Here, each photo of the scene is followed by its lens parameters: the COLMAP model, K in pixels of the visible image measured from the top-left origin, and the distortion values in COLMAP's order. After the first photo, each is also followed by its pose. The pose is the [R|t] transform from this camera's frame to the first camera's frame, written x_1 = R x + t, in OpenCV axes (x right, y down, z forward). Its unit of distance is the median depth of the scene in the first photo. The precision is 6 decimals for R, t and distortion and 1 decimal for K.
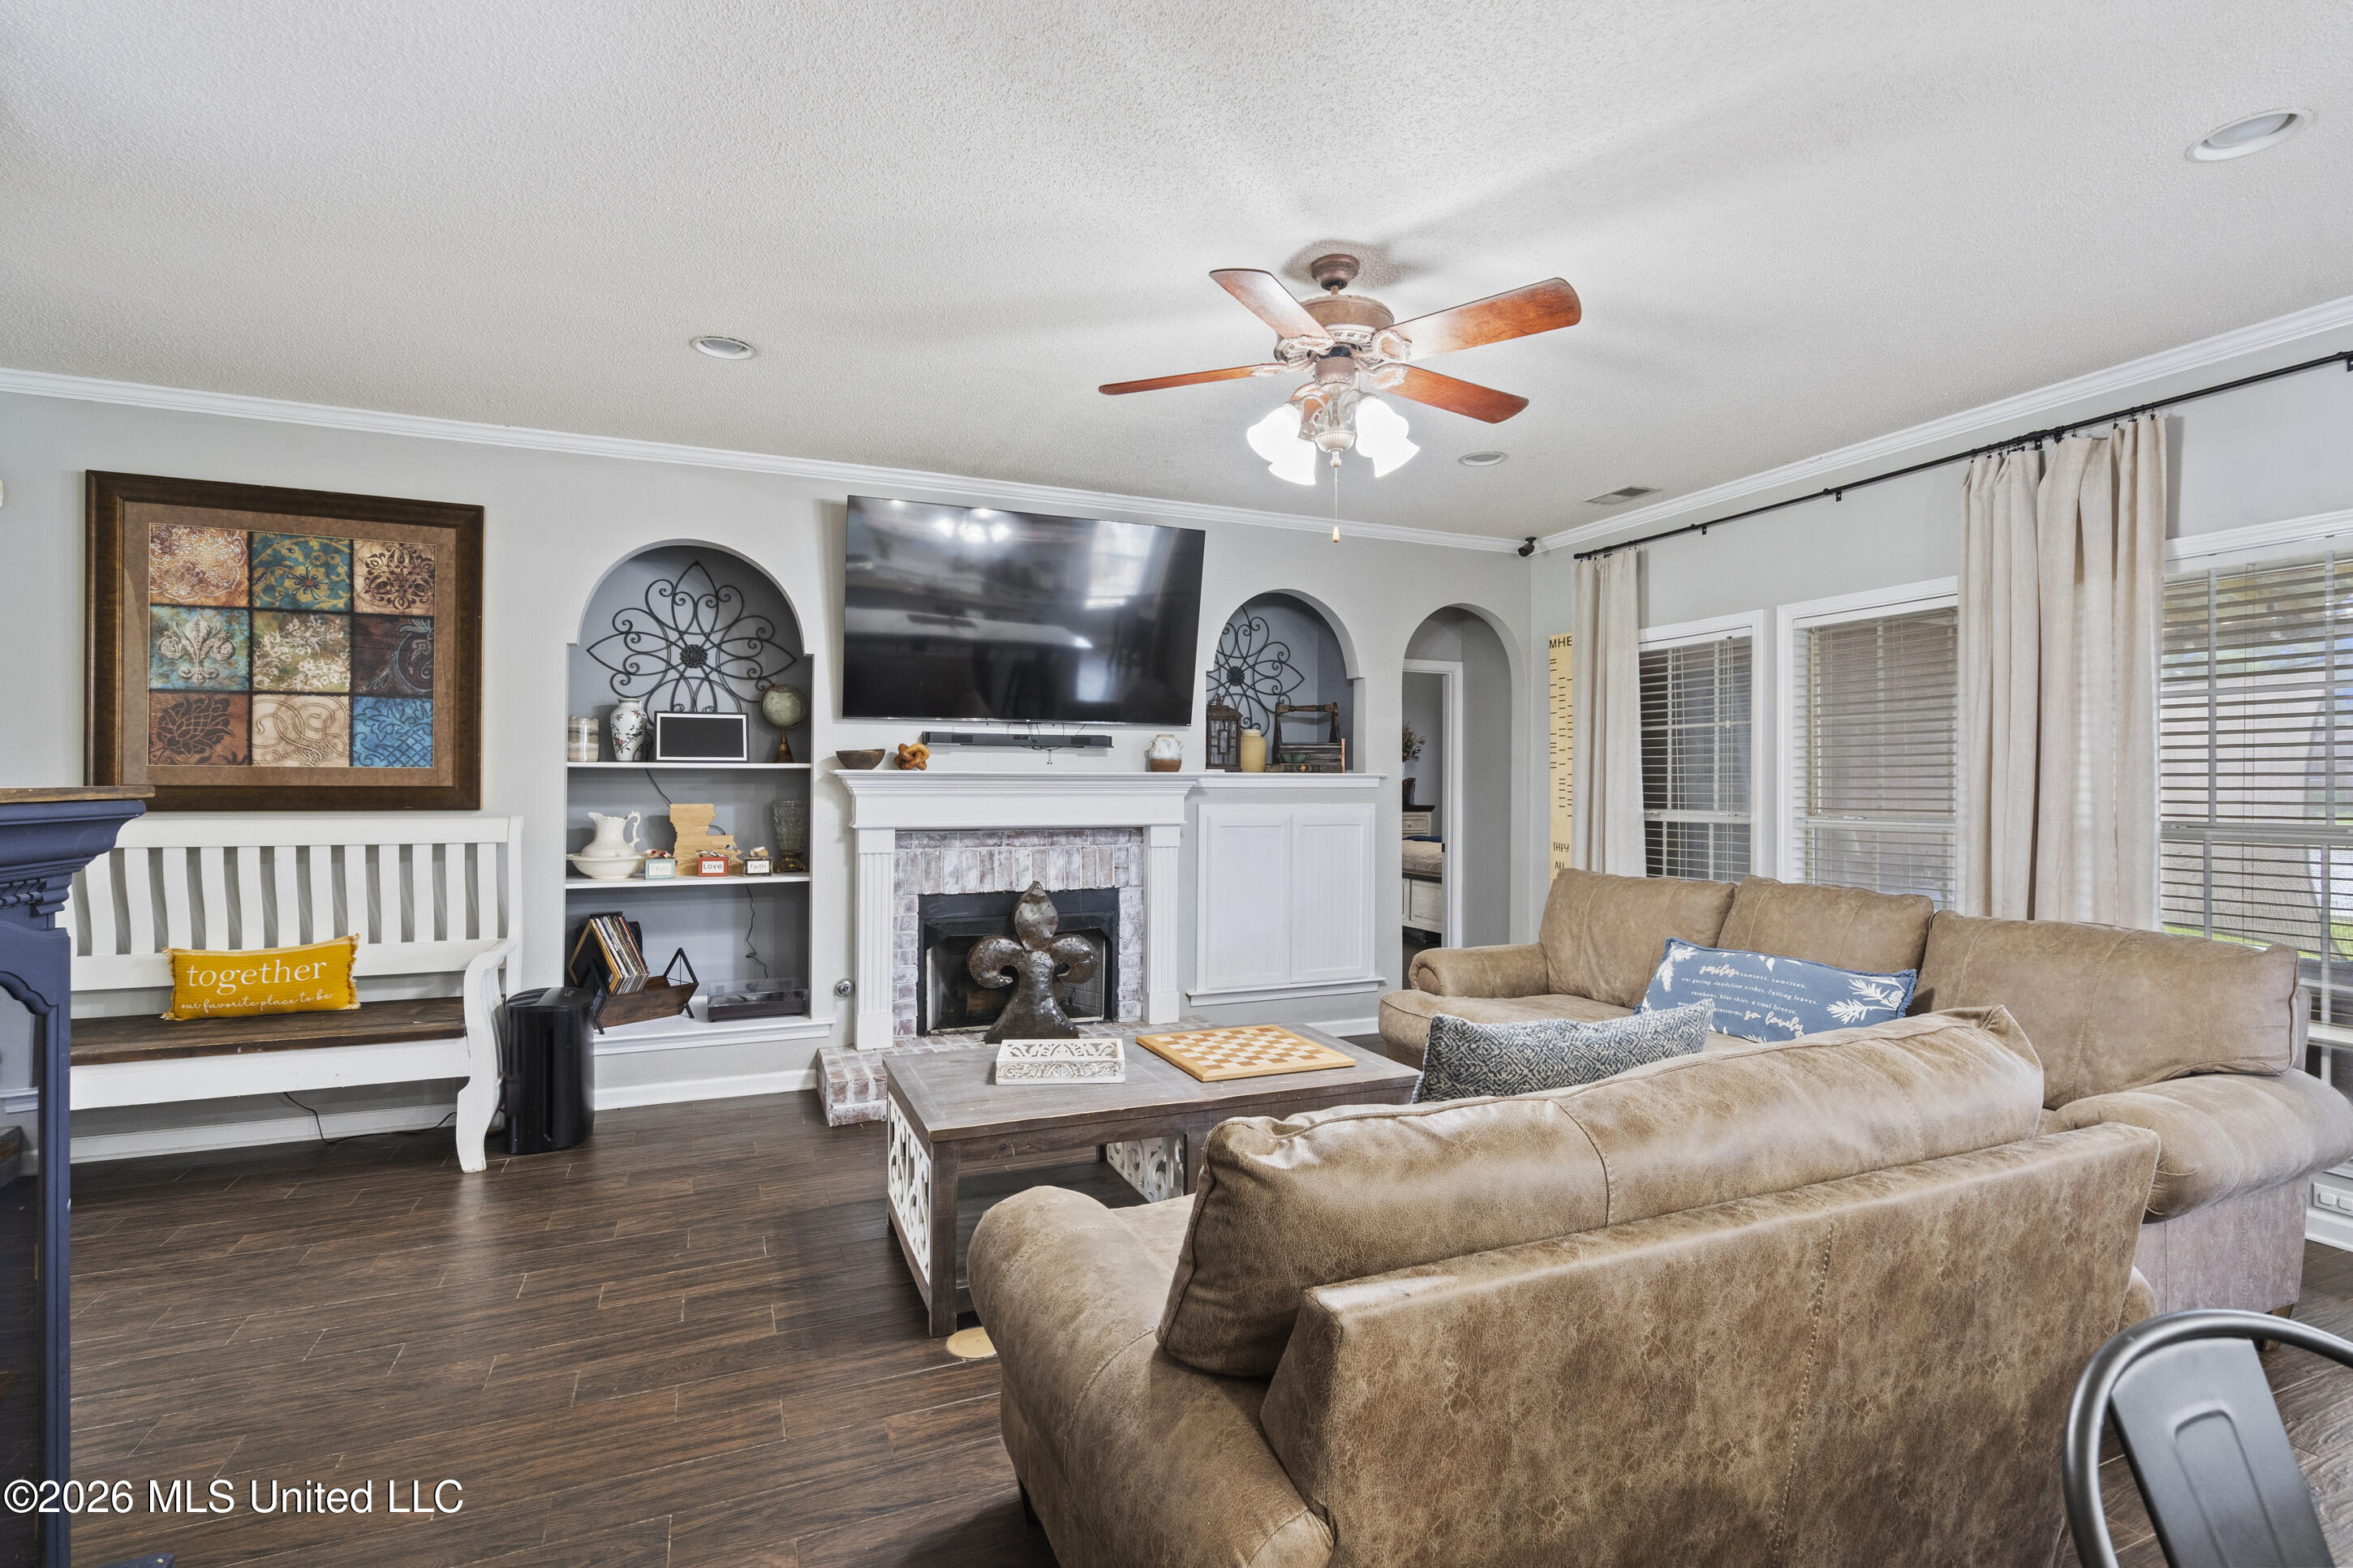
lens RADIAL K [[1081.7, 0, 1175.3], [0, 1081.7, 784.6], [0, 0, 1]] dist [0.000989, -0.000176]
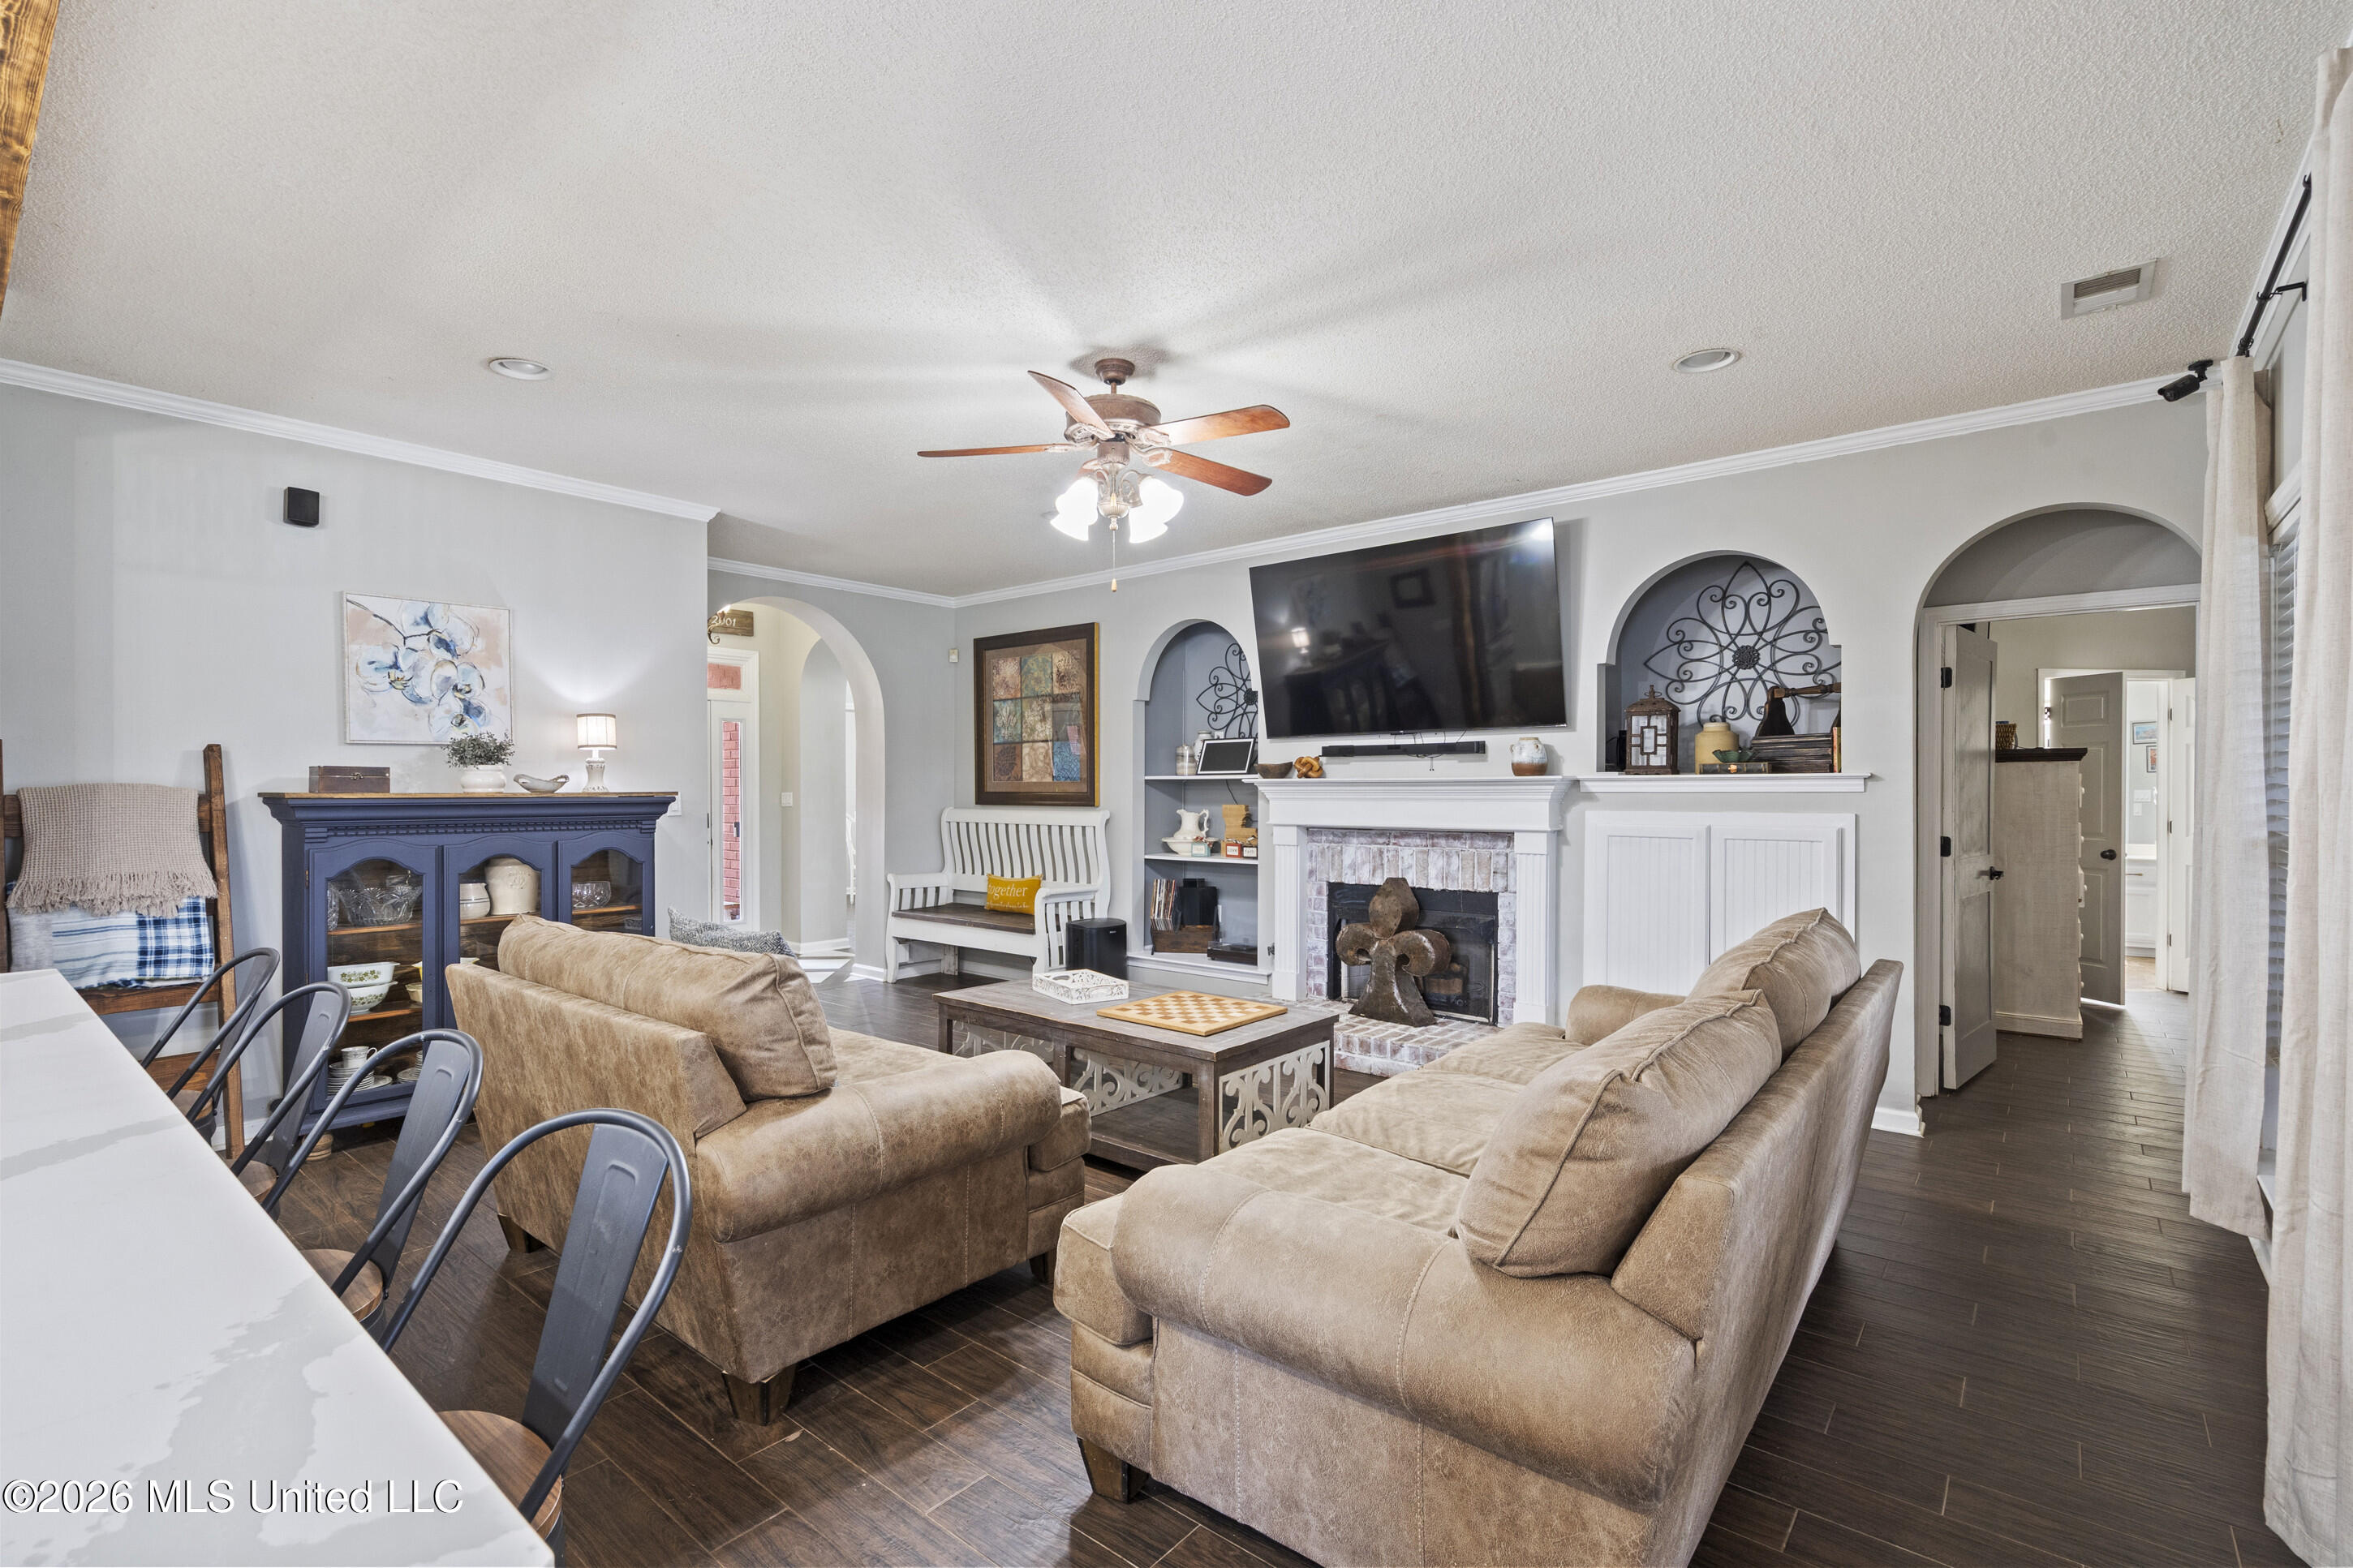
lens RADIAL K [[1081.7, 0, 1176.3], [0, 1081.7, 800.8], [0, 0, 1]] dist [0.000989, -0.000176]
pose [[0.464645, 0.006754, -0.885471, 0.733522], [0.005602, 0.999928, 0.010567, -0.001819], [0.885479, -0.009871, 0.464574, 0.286359]]
